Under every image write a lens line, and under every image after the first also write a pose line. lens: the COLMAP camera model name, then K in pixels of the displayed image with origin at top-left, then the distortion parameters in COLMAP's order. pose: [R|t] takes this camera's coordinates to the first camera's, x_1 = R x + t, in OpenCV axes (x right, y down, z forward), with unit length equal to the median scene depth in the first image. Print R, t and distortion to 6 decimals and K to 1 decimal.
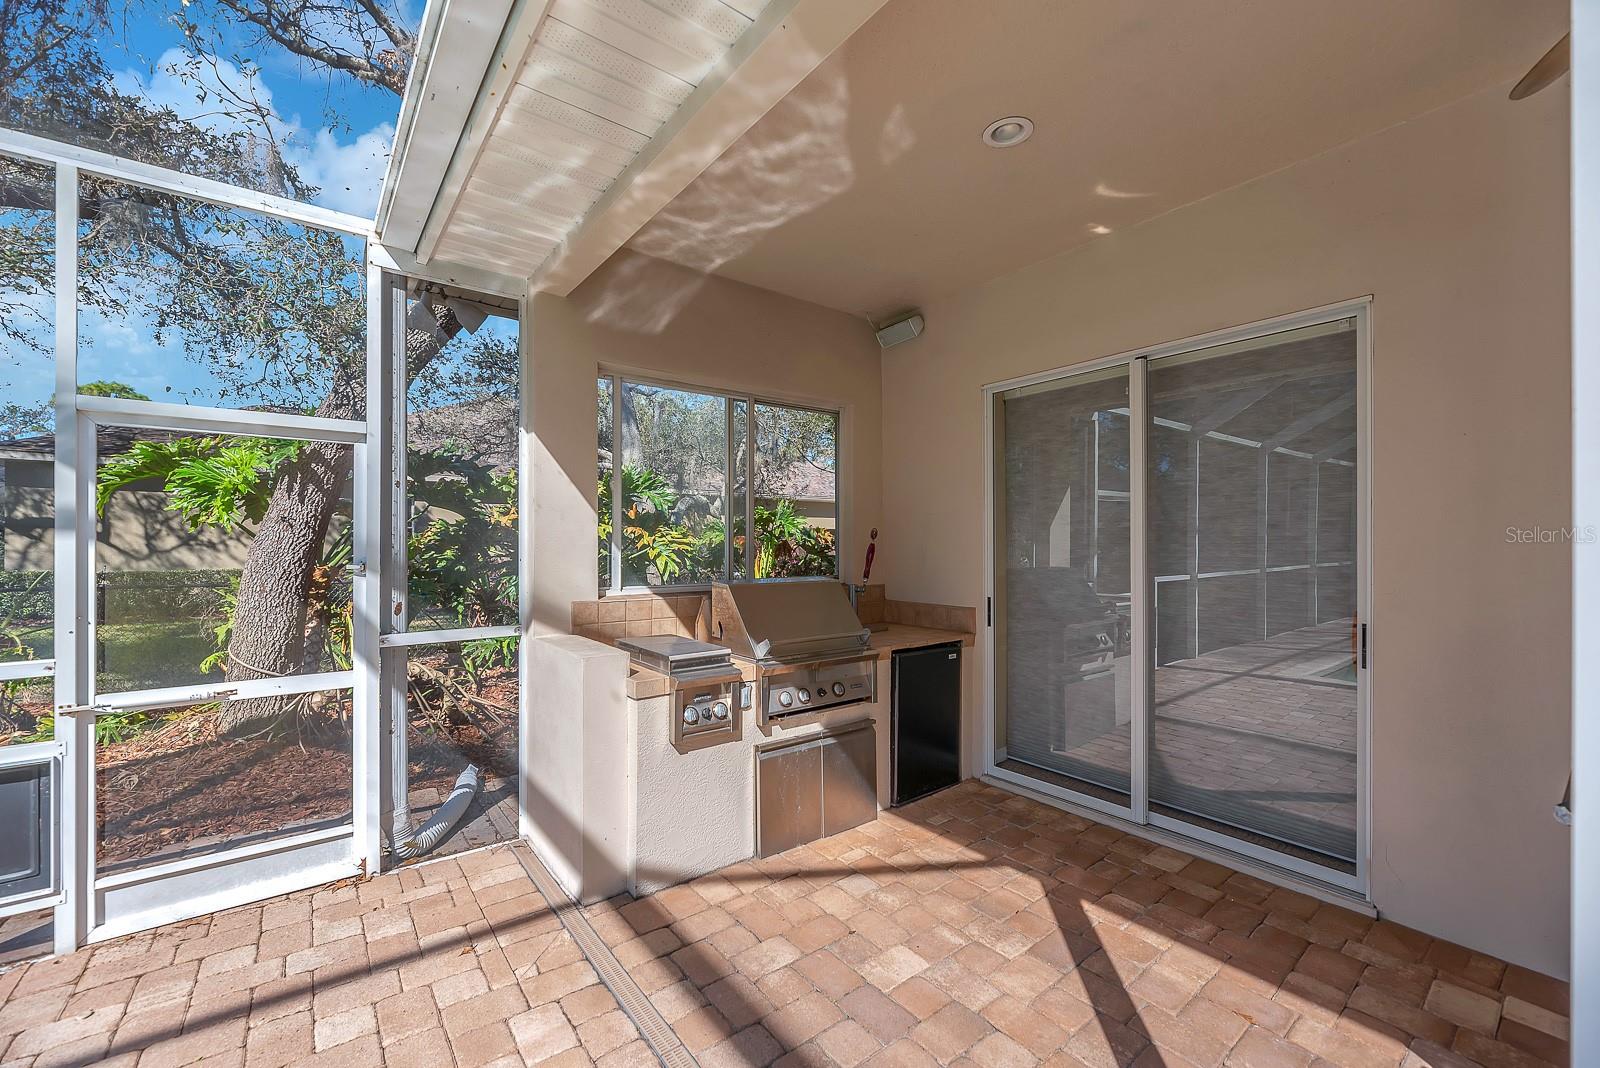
lens RADIAL K [[653.1, 0, 795.2], [0, 653.1, 534.2], [0, 0, 1]] dist [-0.004313, -0.000728]
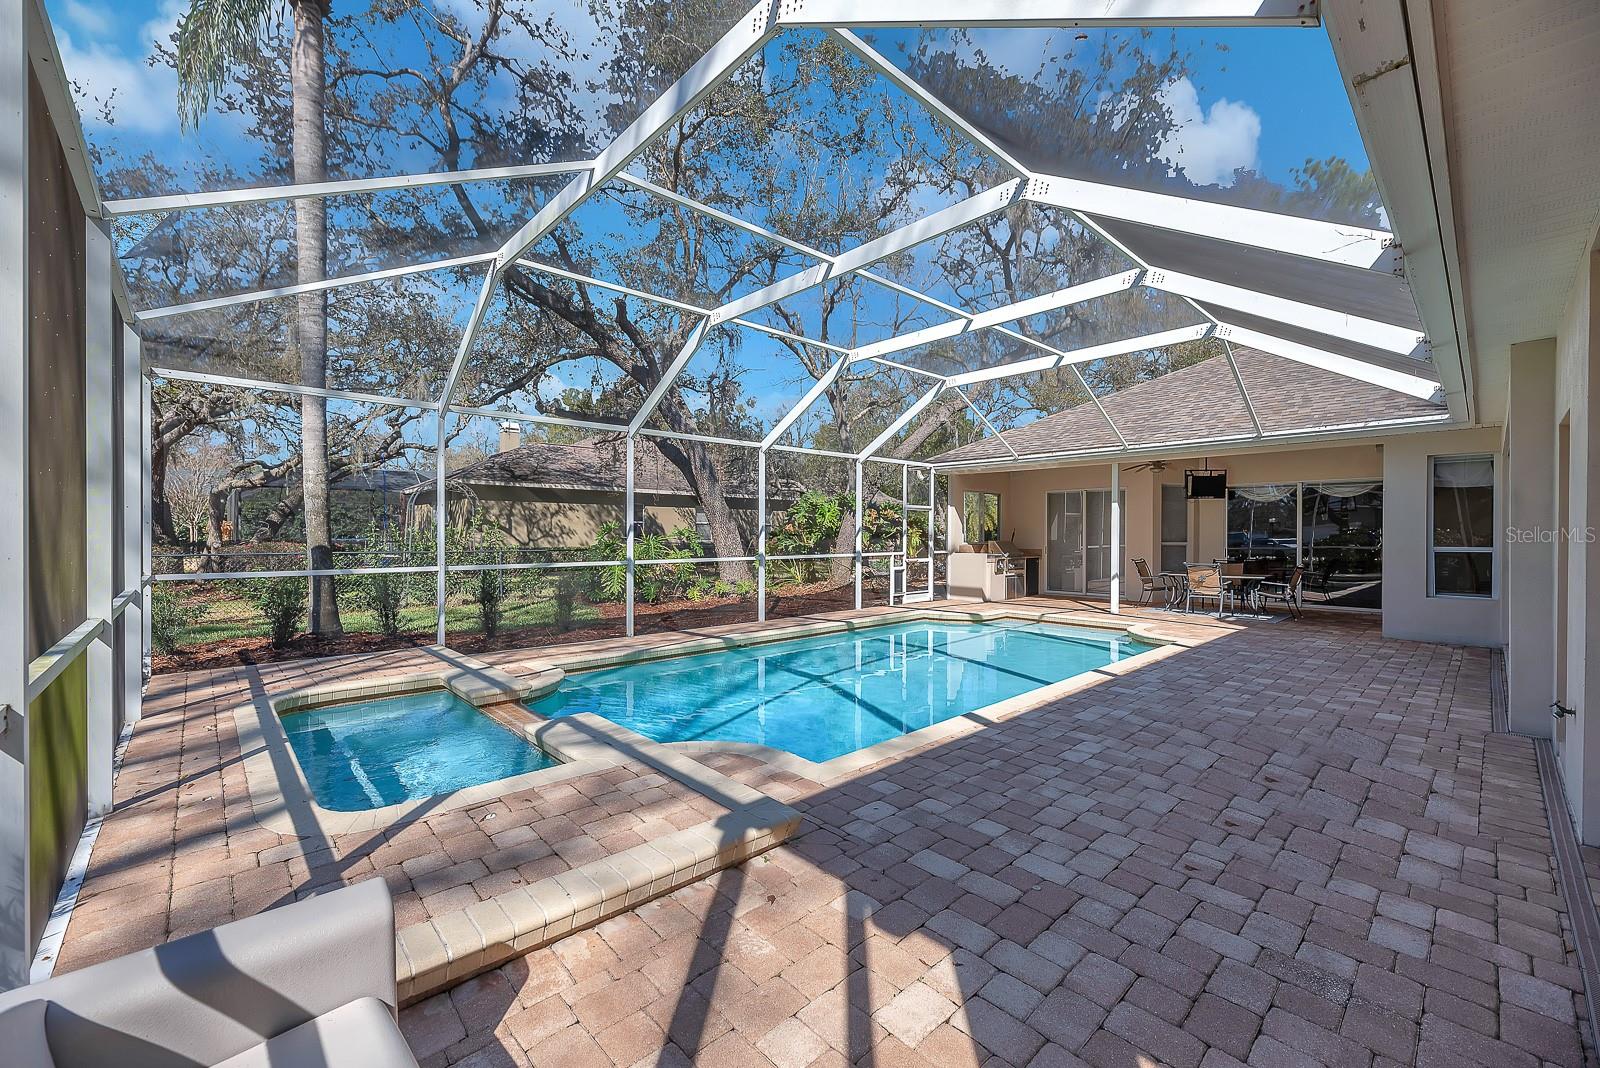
lens RADIAL K [[653.1, 0, 799.5], [0, 653.1, 535.1], [0, 0, 1]] dist [-0.004313, -0.000728]
pose [[0.995214, -0.002179, 0.097696, -2.101255], [0.001667, 0.999984, 0.005320, 0.012497], [-0.097706, -0.005132, 0.995202, -3.697737]]
